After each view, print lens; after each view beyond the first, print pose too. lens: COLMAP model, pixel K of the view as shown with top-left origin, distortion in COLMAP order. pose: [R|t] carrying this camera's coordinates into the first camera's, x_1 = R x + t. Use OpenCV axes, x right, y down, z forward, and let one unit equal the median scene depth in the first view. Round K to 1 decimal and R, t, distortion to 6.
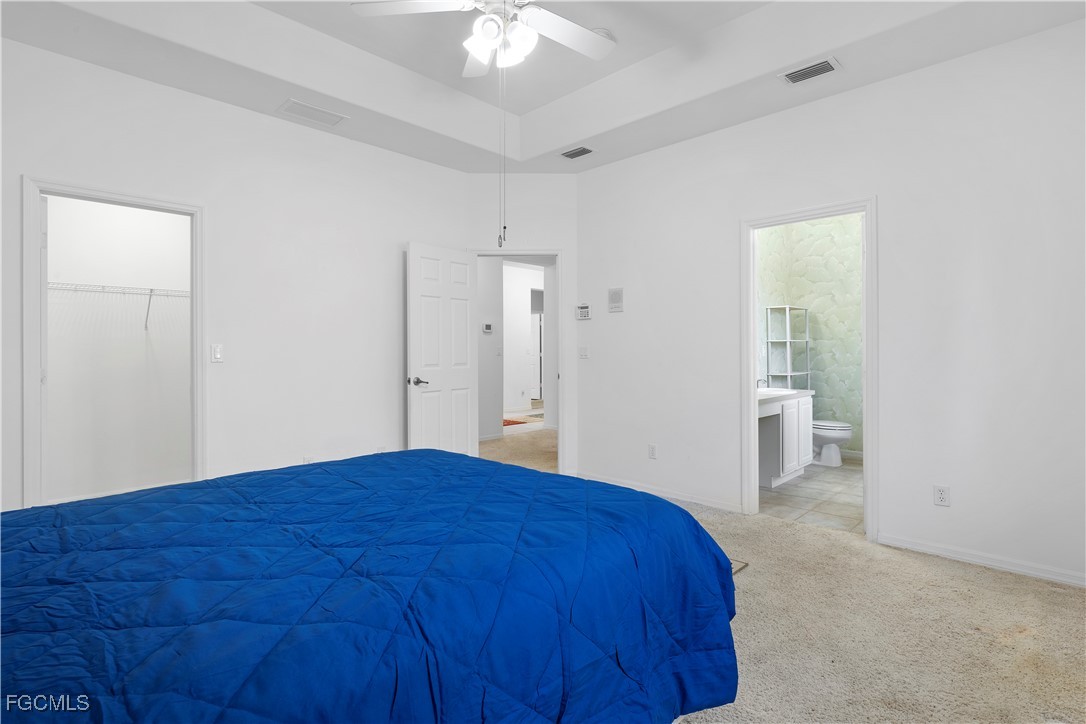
lens RADIAL K [[573.4, 0, 543.0], [0, 573.4, 362.0], [0, 0, 1]] dist [0.001021, 0.000158]
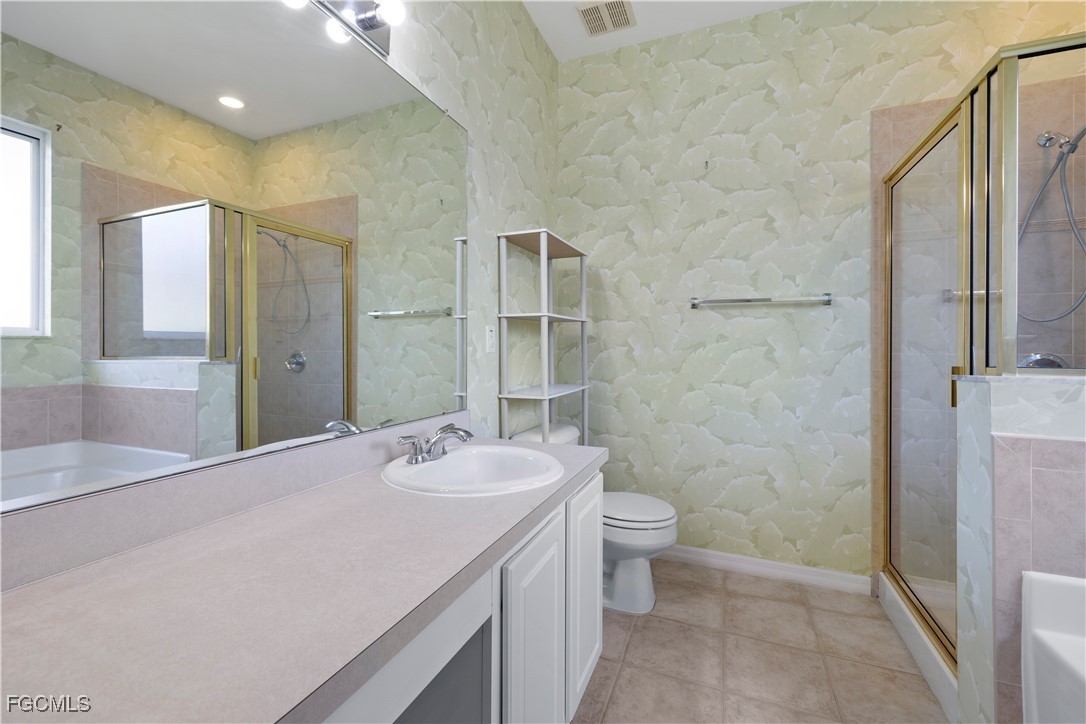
lens RADIAL K [[462.8, 0, 541.5], [0, 462.8, 354.8], [0, 0, 1]] dist [0.000198, 0.000070]
pose [[0.933018, 0.007556, 0.359750, 0.287942], [-0.006488, 0.999970, -0.004176, -0.006498], [-0.359771, 0.001562, 0.933039, 0.649650]]
